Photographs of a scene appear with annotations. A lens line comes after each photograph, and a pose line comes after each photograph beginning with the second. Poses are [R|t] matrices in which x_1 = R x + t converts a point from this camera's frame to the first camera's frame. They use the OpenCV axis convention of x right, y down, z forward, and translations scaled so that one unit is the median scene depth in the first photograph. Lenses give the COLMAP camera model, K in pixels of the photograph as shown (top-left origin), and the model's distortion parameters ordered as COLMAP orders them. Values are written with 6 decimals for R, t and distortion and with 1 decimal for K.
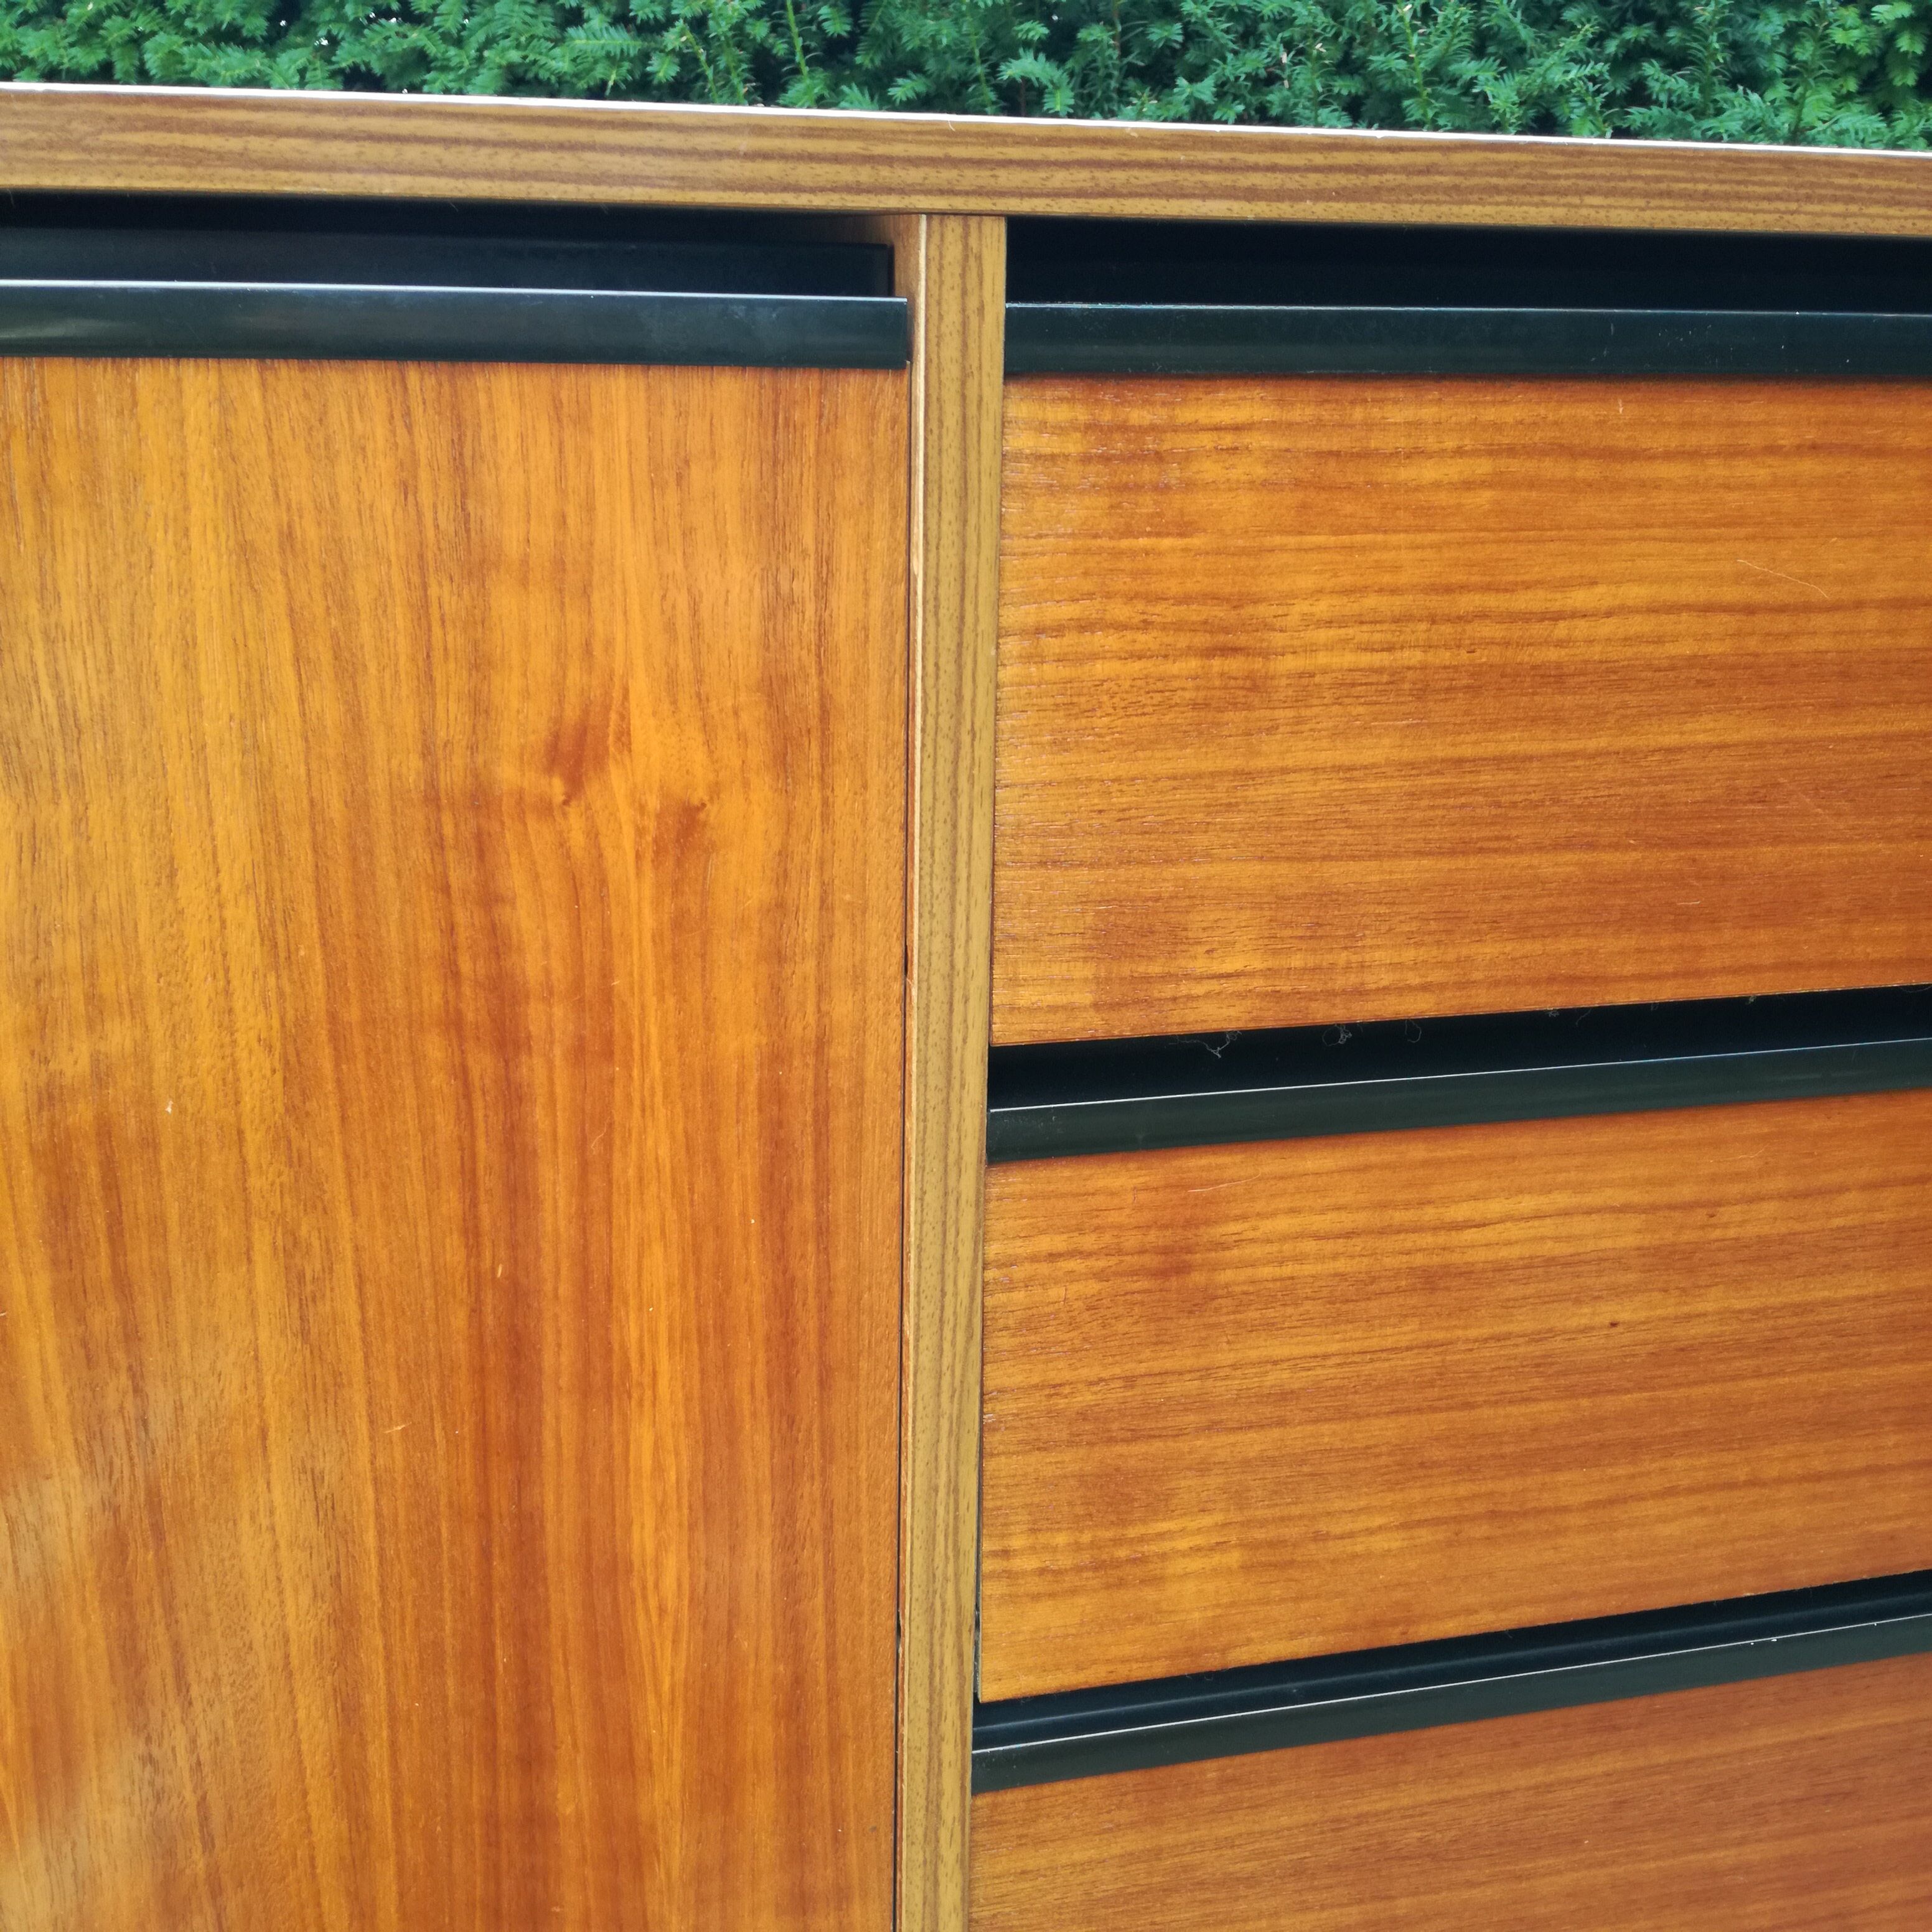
lens RADIAL K [[2165.9, 0, 1013.3], [0, 2165.9, 975.1], [0, 0, 1]] dist [0.001708, -0.049773]
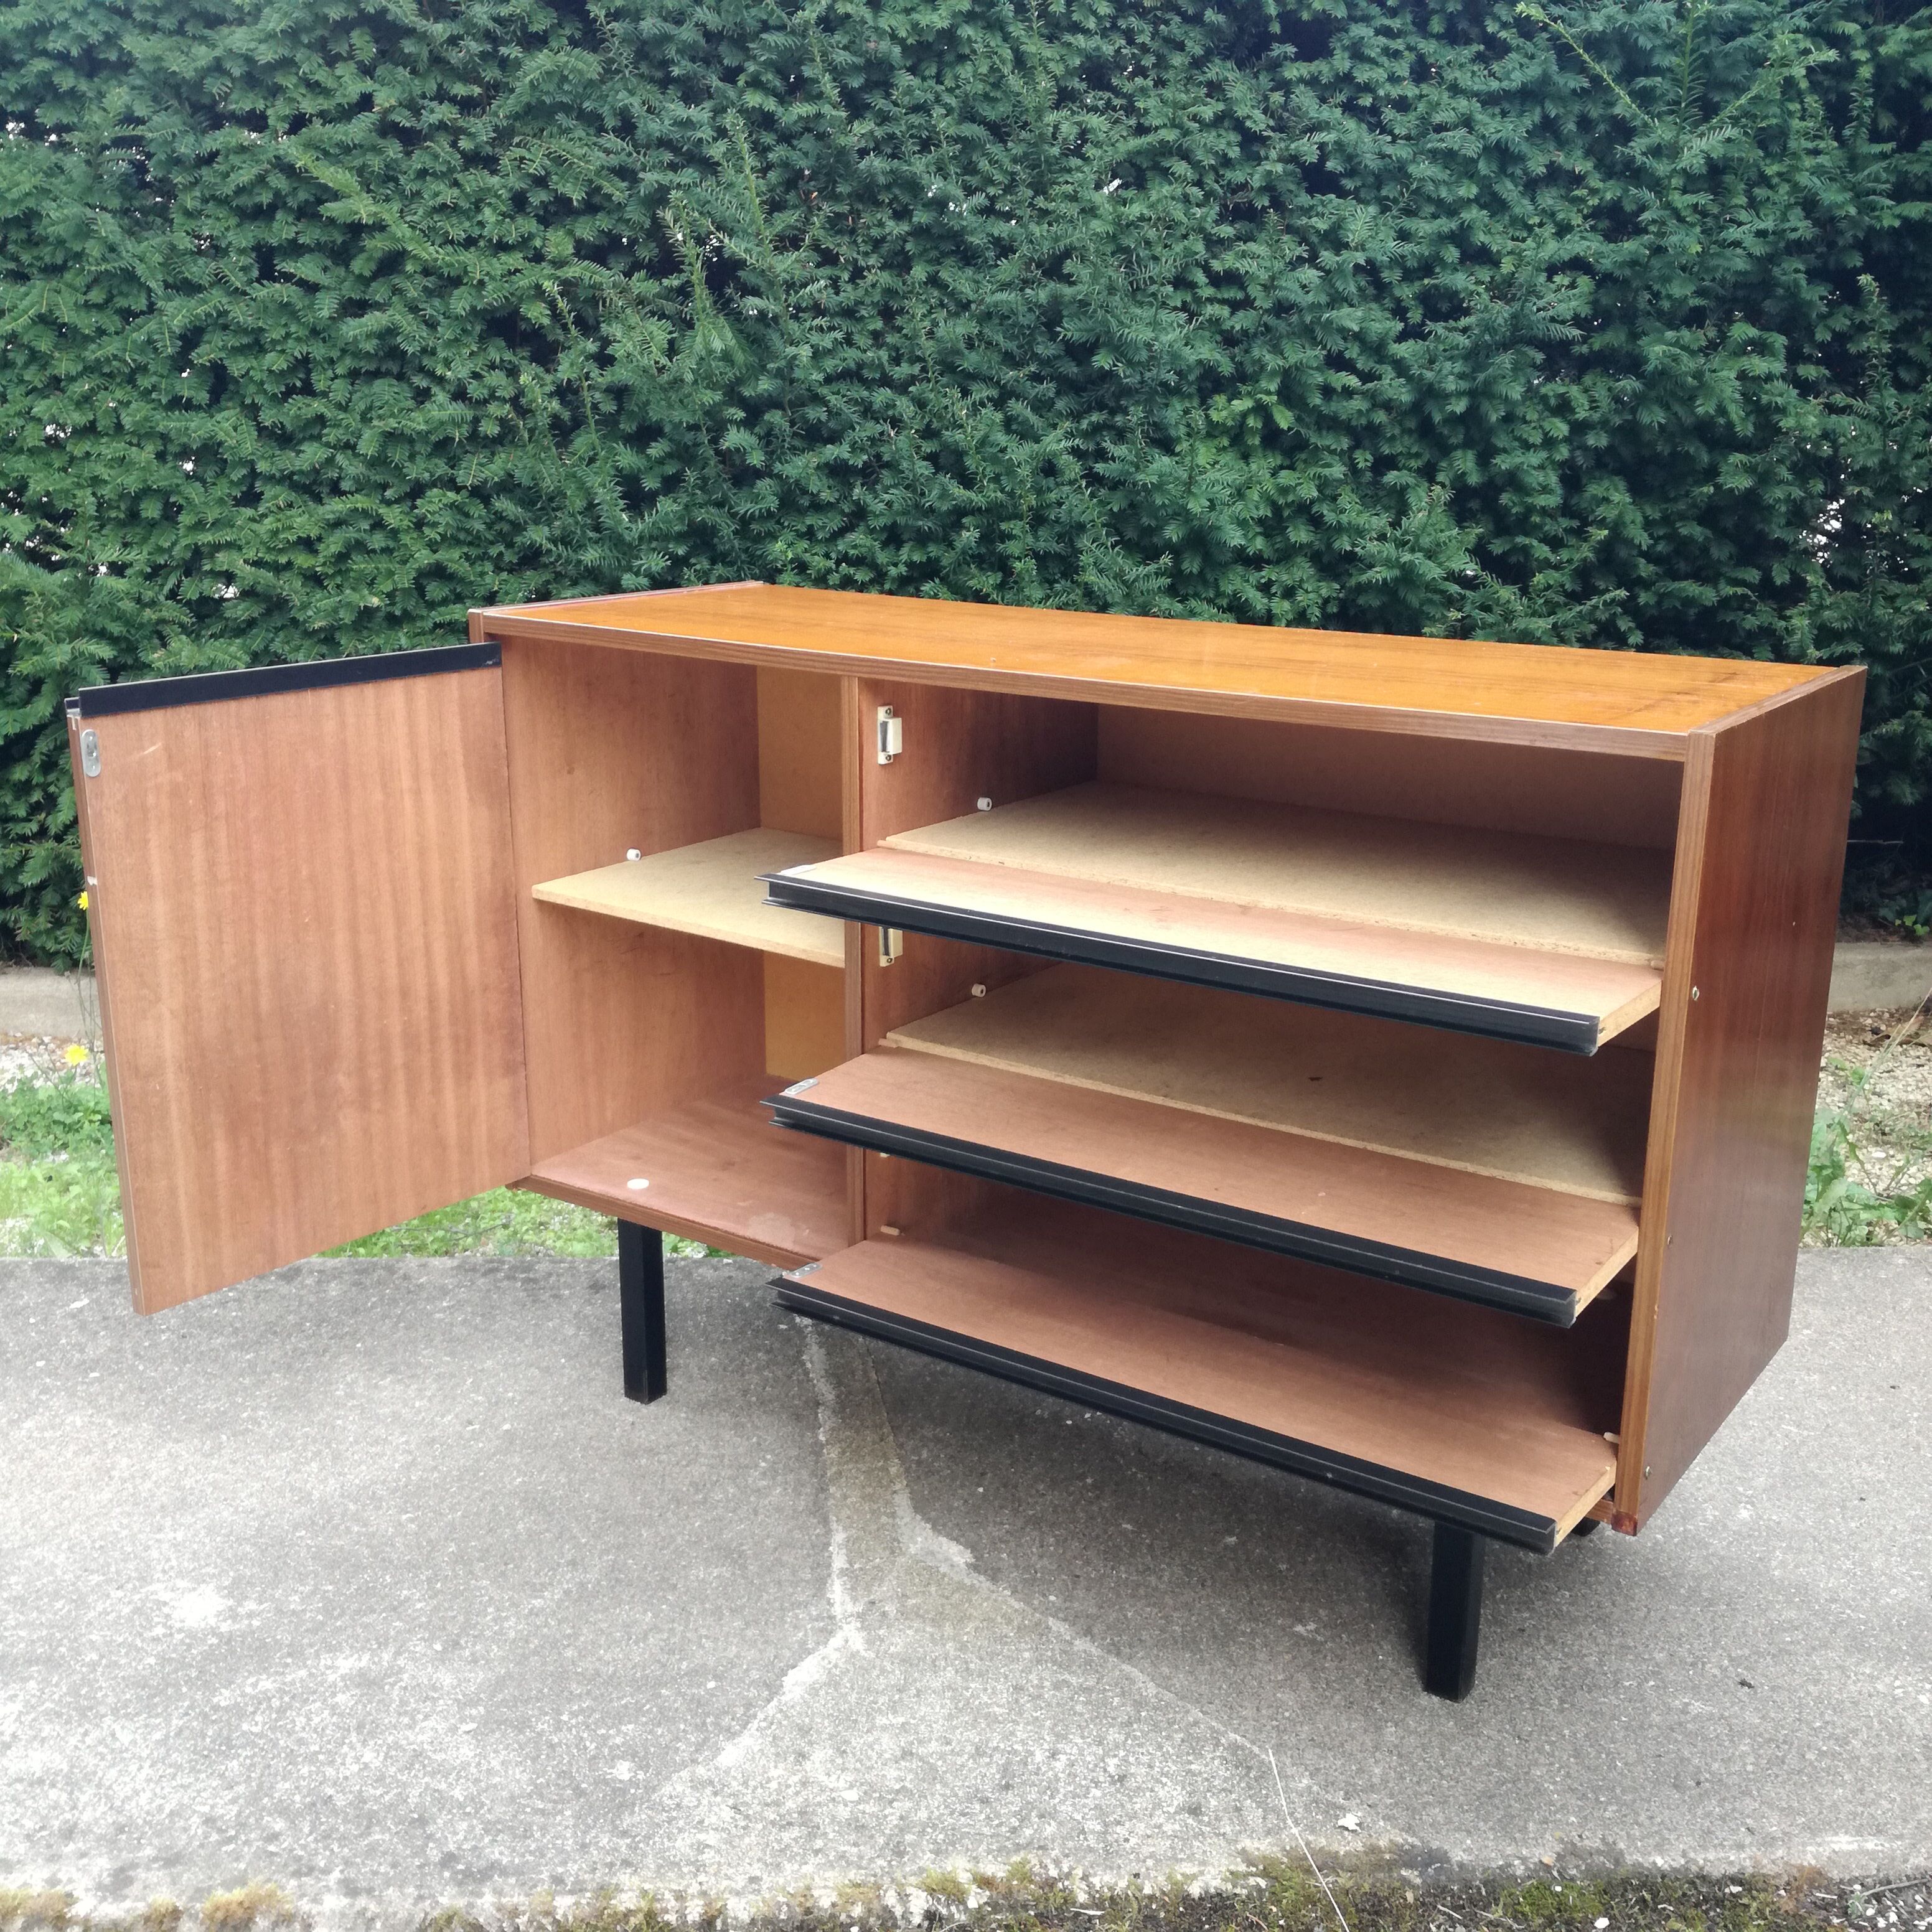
lens RADIAL K [[2148.4, 0, 999.4], [0, 2148.4, 963.6], [0, 0, 1]] dist [0.115354, -0.255680]
pose [[0.980697, -0.055173, 0.187587, -0.125104], [0.066448, 0.996308, -0.054357, 0.074774], [-0.183895, 0.065773, 0.980743, -0.602747]]
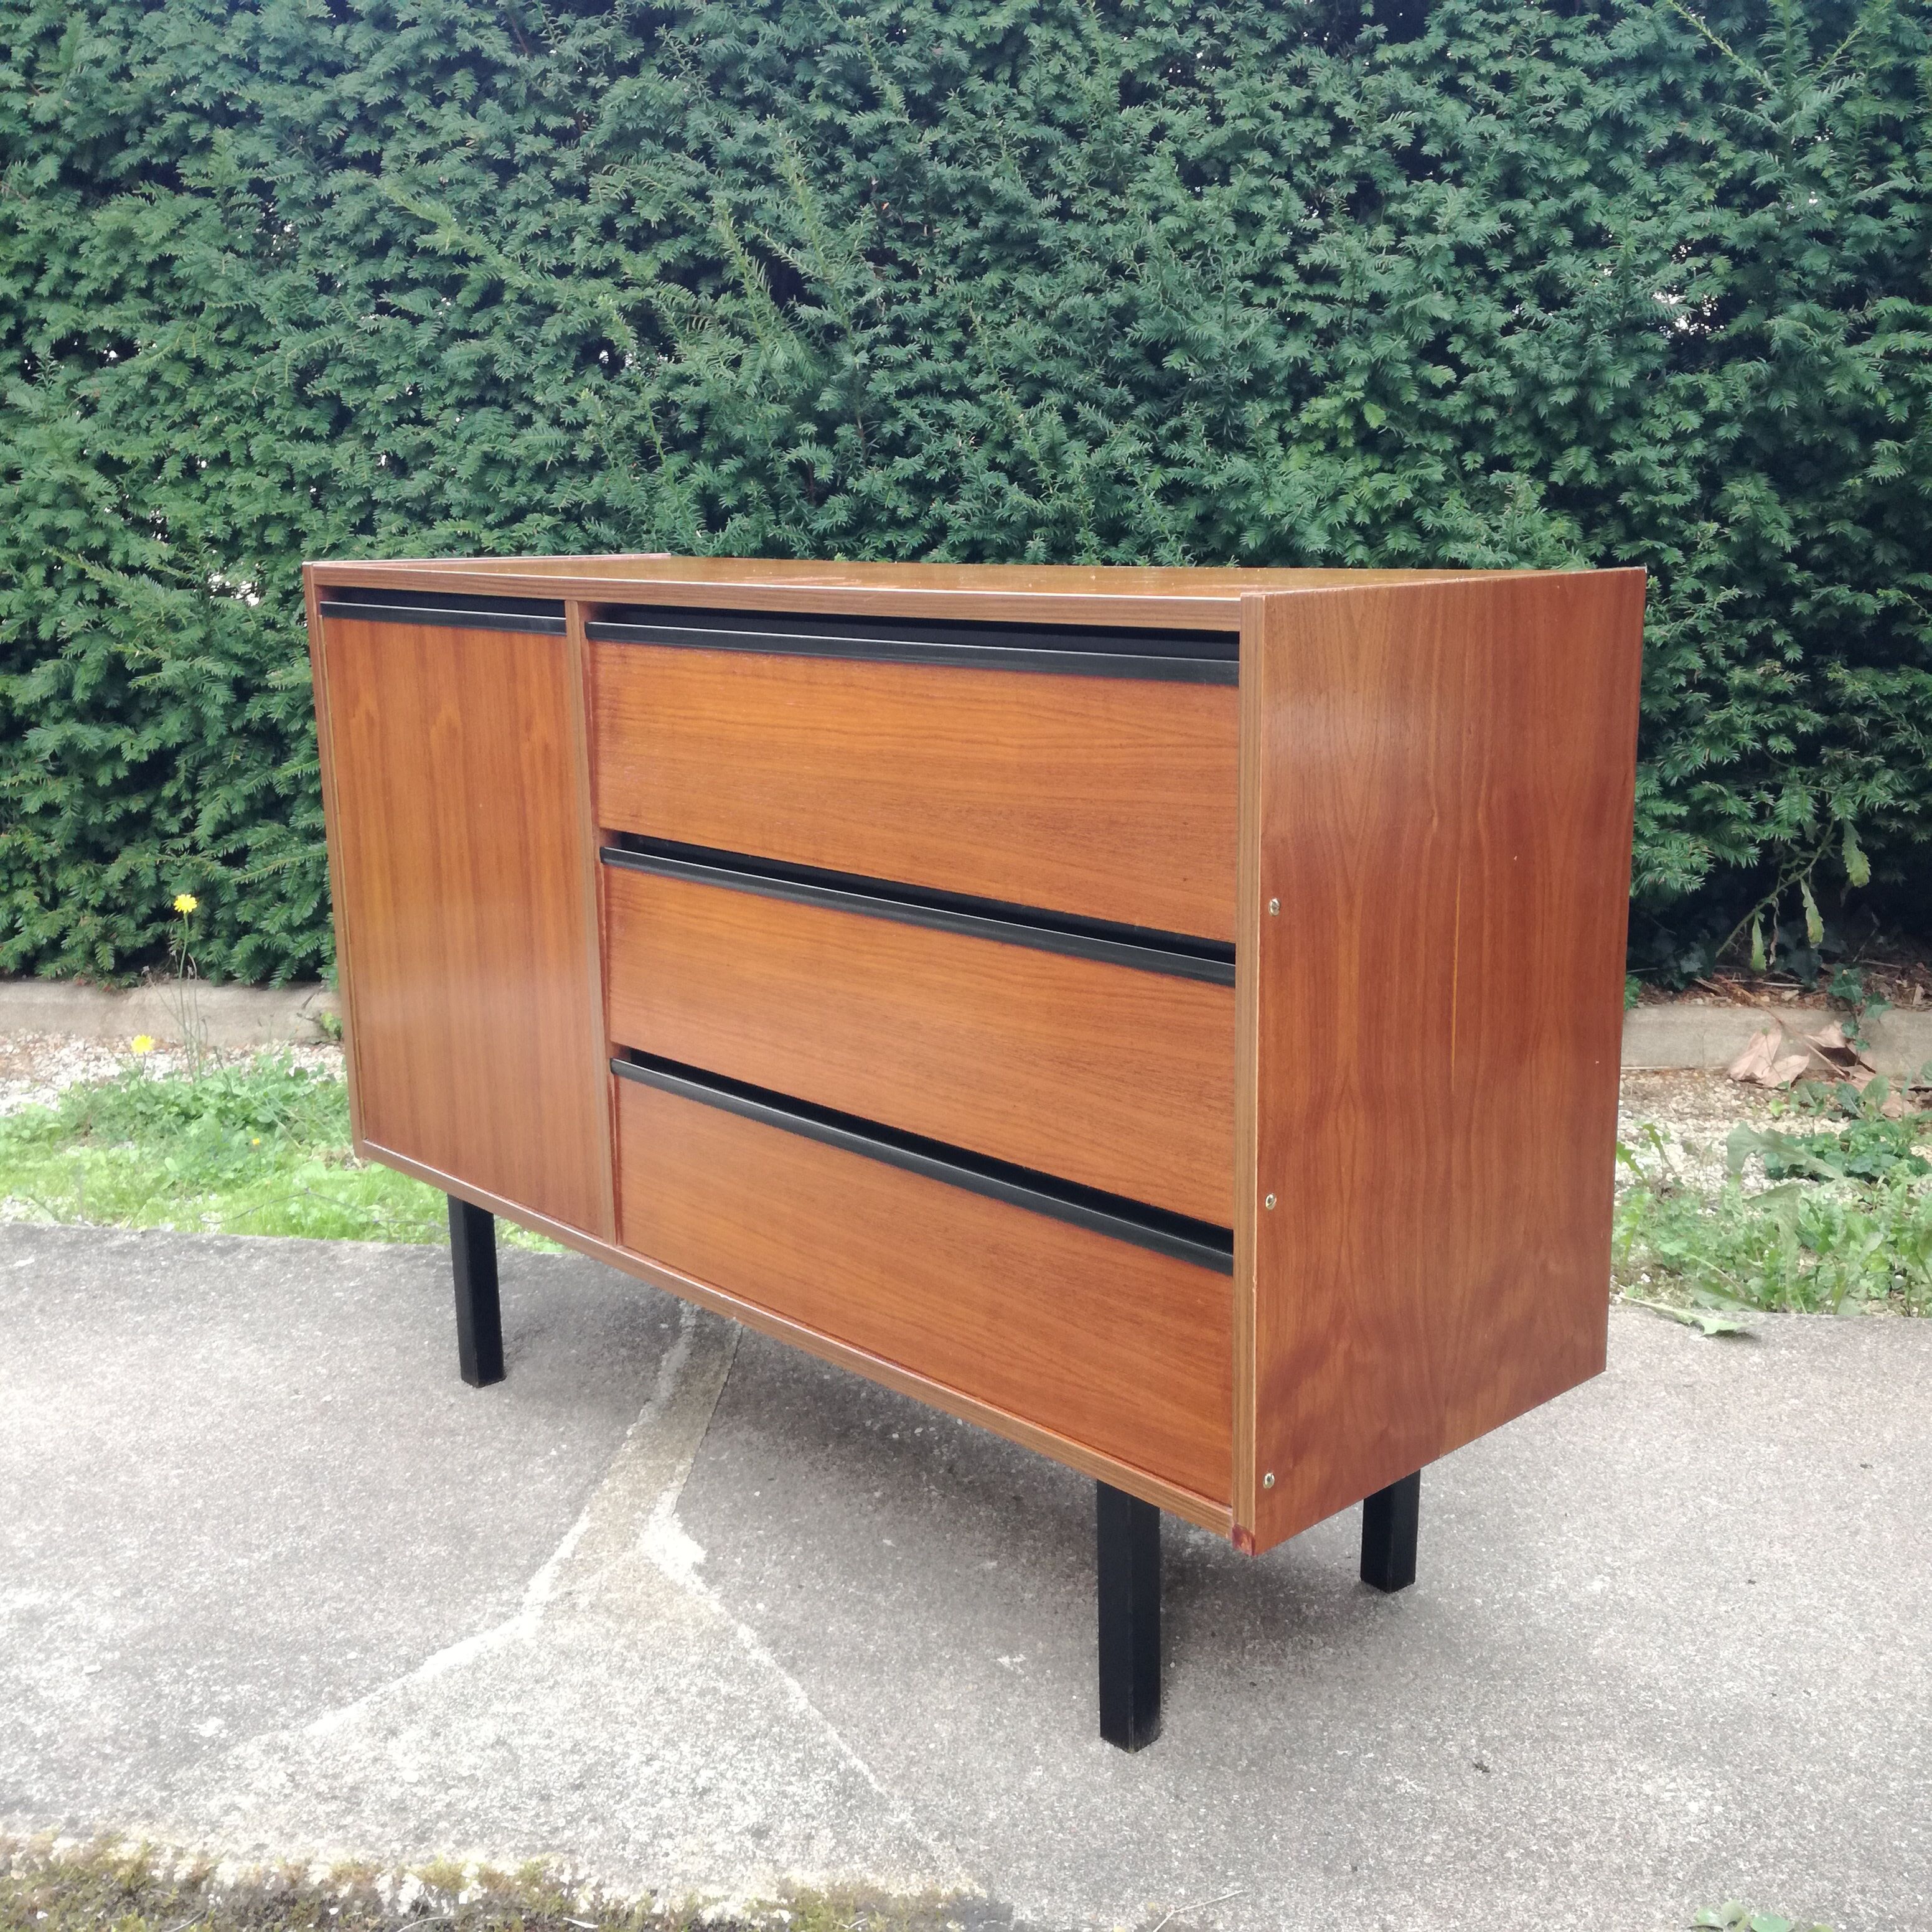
lens RADIAL K [[2144.6, 0, 986.3], [0, 2144.6, 961.5], [0, 0, 1]] dist [0.114930, -0.270995]
pose [[0.999491, -0.020755, -0.024225, 0.173284], [0.017754, 0.992840, -0.118126, 0.148903], [0.026504, 0.117636, 0.992703, -0.545260]]
